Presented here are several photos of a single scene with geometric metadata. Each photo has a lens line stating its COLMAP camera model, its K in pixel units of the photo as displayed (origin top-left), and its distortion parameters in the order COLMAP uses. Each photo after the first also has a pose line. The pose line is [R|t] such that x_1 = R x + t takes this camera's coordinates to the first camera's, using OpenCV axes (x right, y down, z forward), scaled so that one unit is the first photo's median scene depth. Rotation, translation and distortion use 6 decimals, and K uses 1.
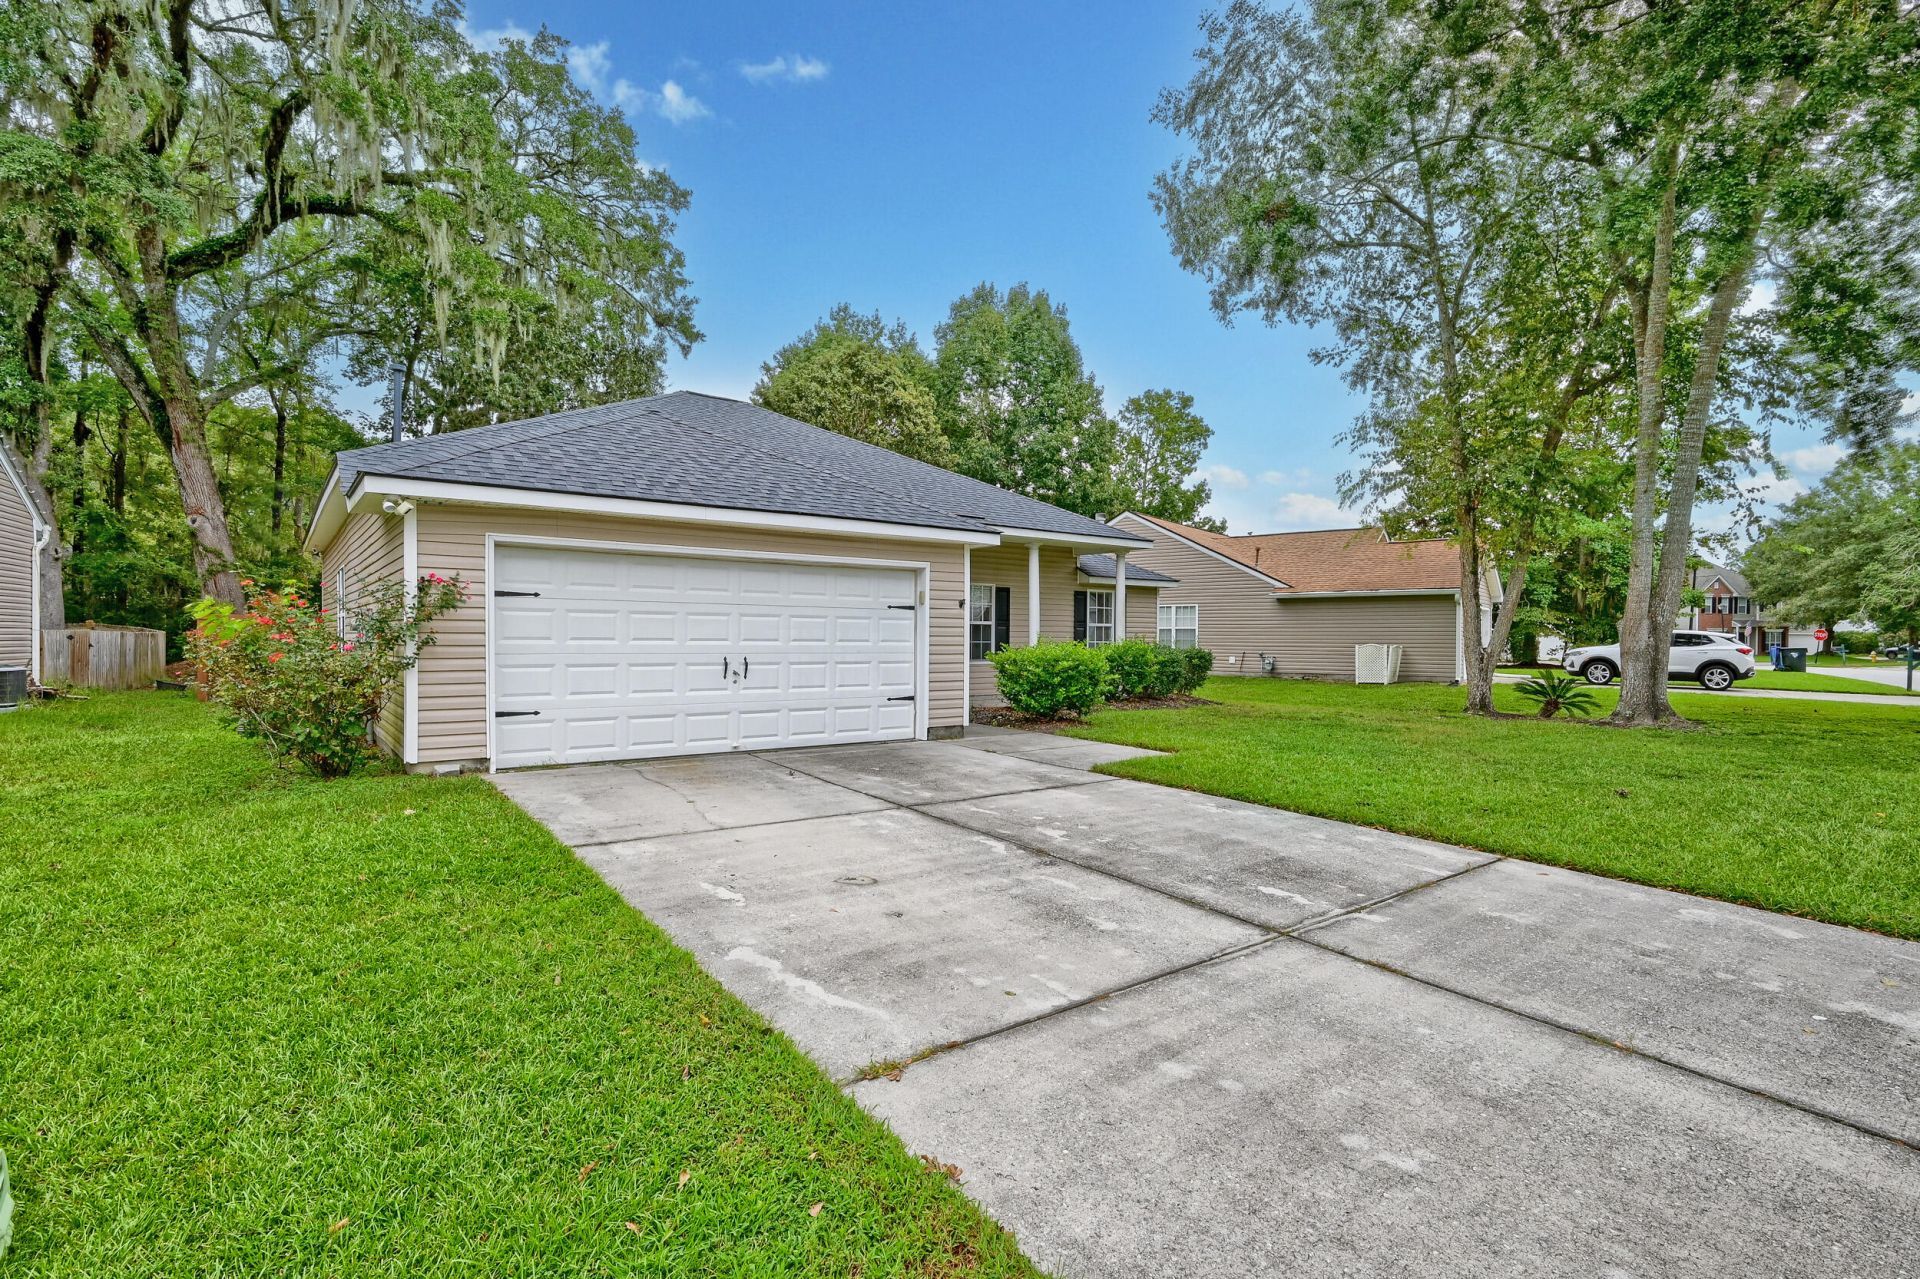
lens RADIAL K [[907.7, 0, 960.0], [0, 907.7, 639.5], [0, 0, 1]] dist [-0.002758, -0.000261]
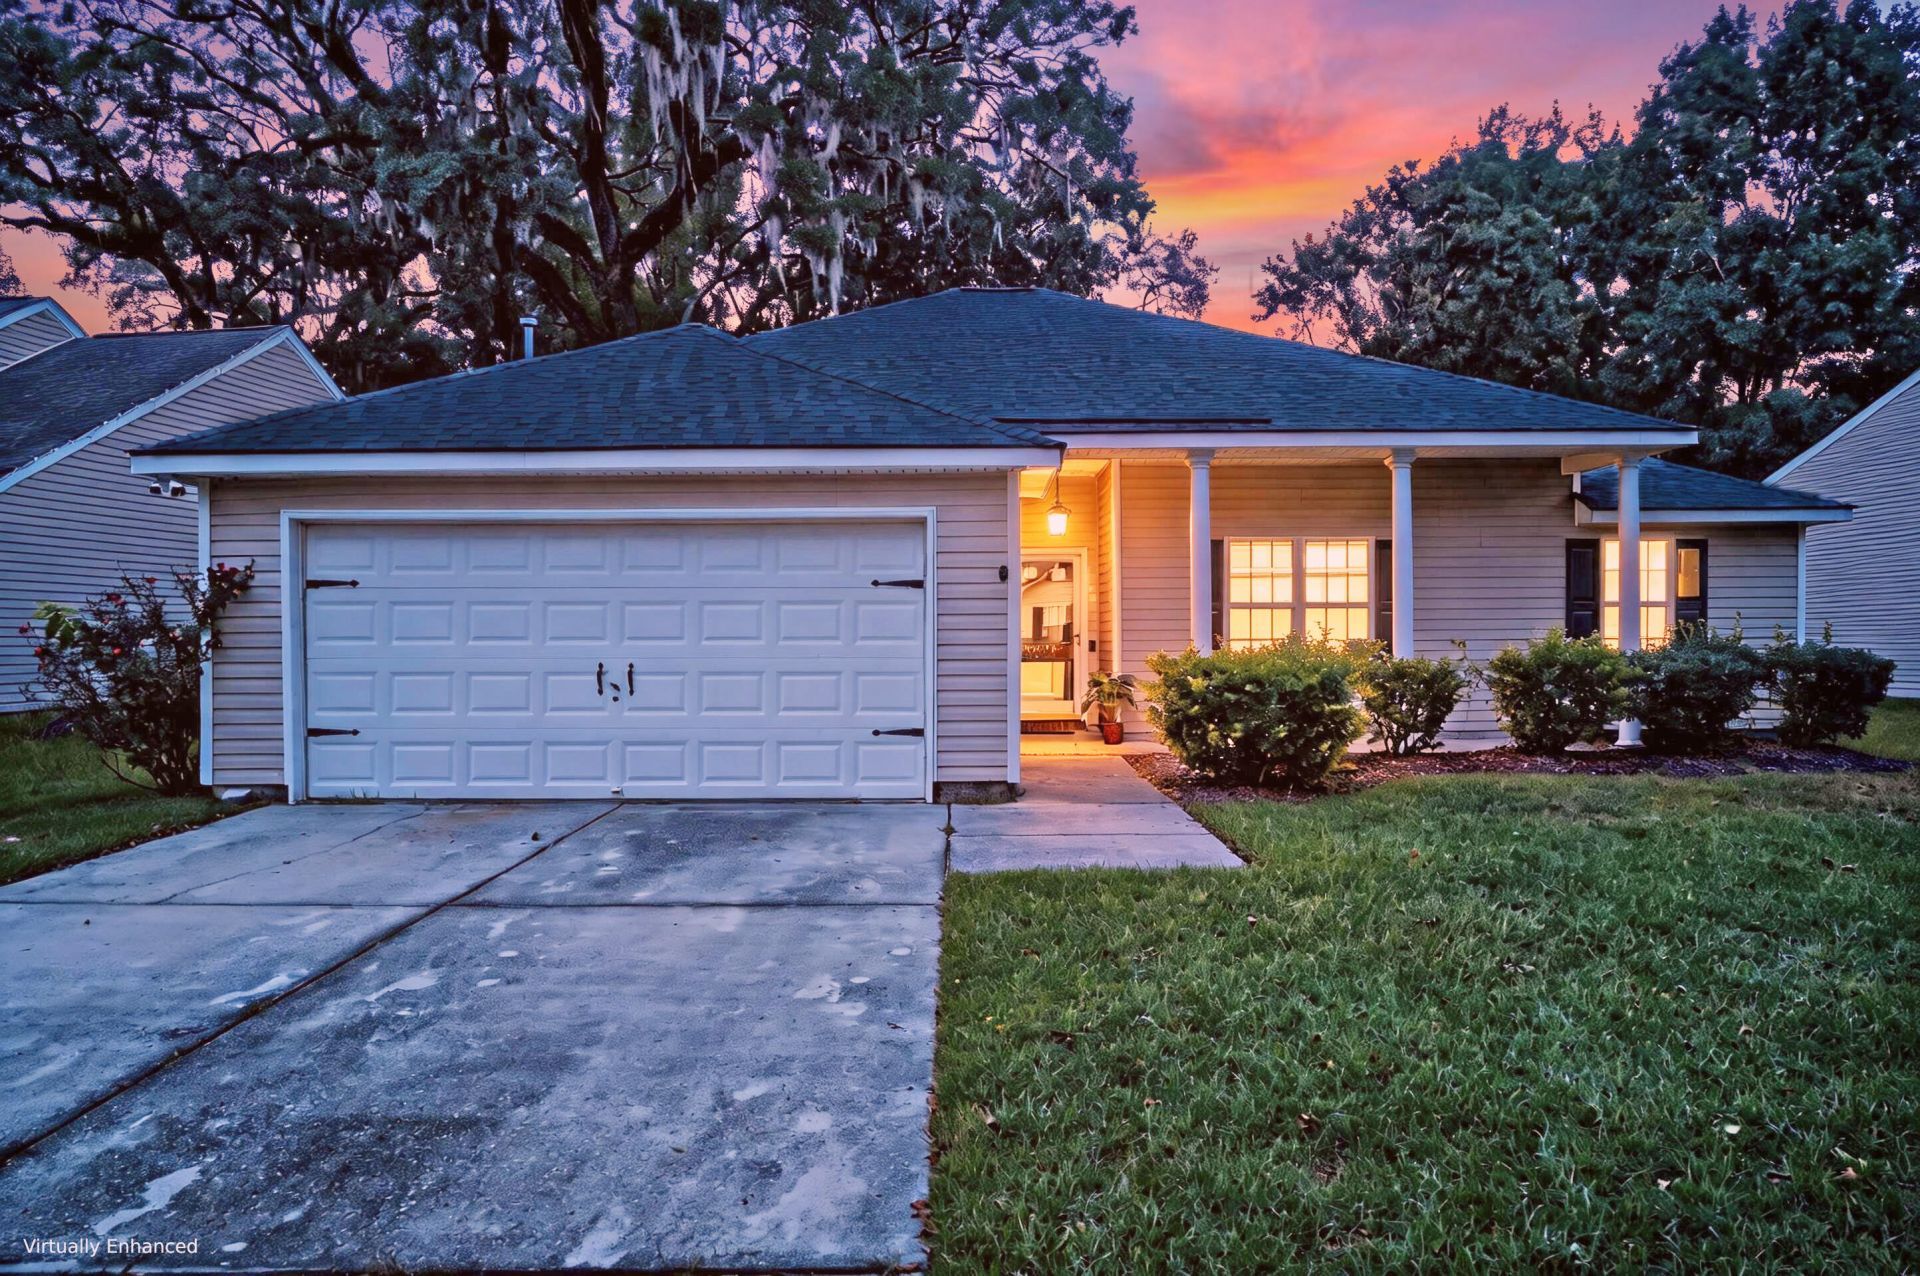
lens RADIAL K [[1243.9, 0, 959.0], [0, 1243.9, 634.1], [0, 0, 1]] dist [-0.010141, -0.002602]
pose [[0.794009, -0.004574, -0.607889, 0.498929], [0.007270, 0.999972, 0.001971, -0.003574], [0.607863, -0.005985, 0.794019, 0.357829]]
